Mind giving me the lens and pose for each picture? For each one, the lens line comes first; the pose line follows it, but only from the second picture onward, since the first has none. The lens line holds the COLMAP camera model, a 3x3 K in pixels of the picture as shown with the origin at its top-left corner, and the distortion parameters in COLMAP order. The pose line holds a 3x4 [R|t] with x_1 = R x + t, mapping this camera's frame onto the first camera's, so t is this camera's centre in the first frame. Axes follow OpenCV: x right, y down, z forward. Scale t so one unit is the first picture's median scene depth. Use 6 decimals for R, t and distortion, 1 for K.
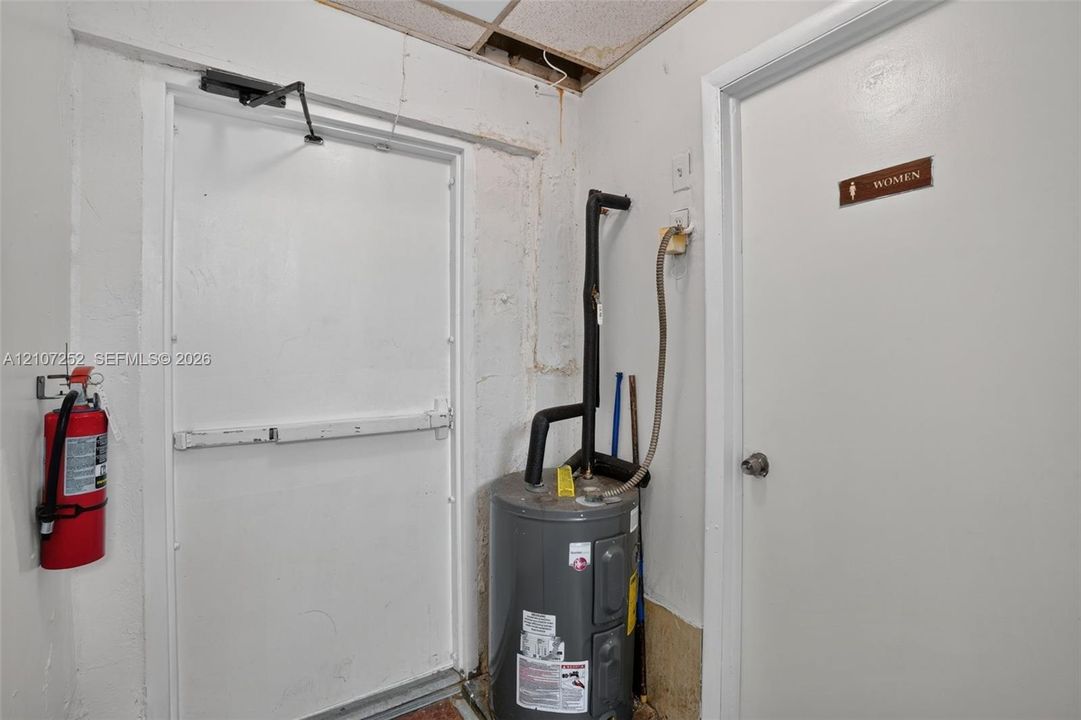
lens RADIAL K [[504.9, 0, 530.8], [0, 504.9, 358.3], [0, 0, 1]] dist [-0.042610, 0.011305]
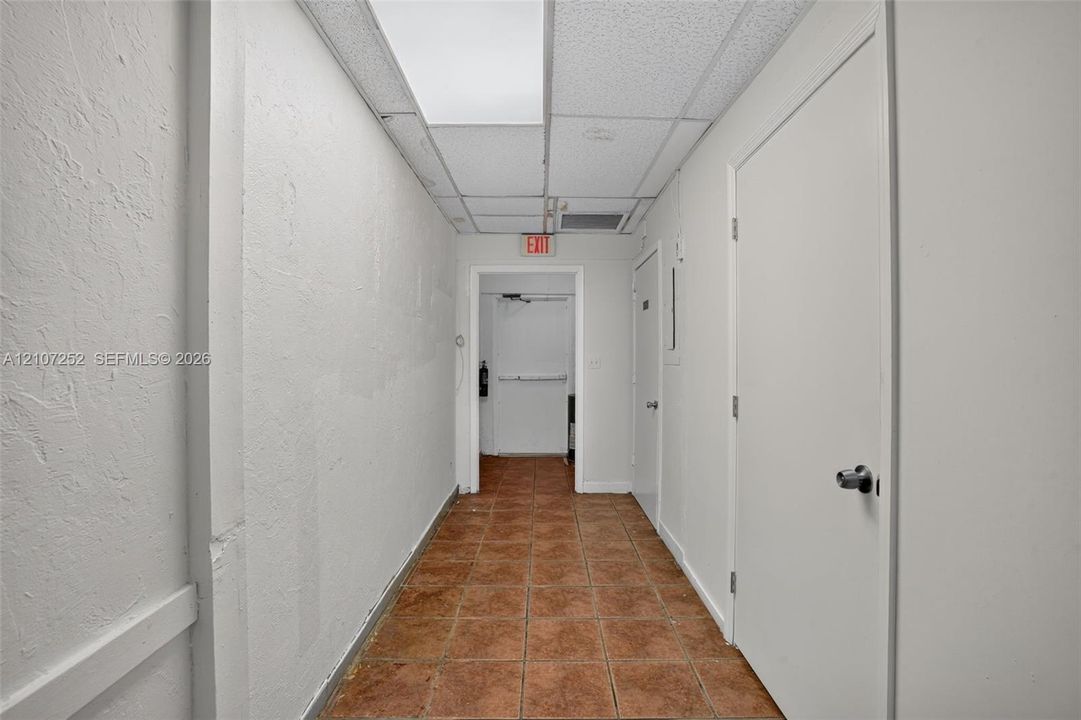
lens RADIAL K [[504.9, 0, 530.8], [0, 504.9, 358.3], [0, 0, 1]] dist [-0.042610, 0.011305]
pose [[0.842355, 0.001083, -0.538922, 1.924810], [0.000657, 0.999995, 0.003036, -0.018507], [0.538923, -0.002911, 0.842350, -2.606009]]
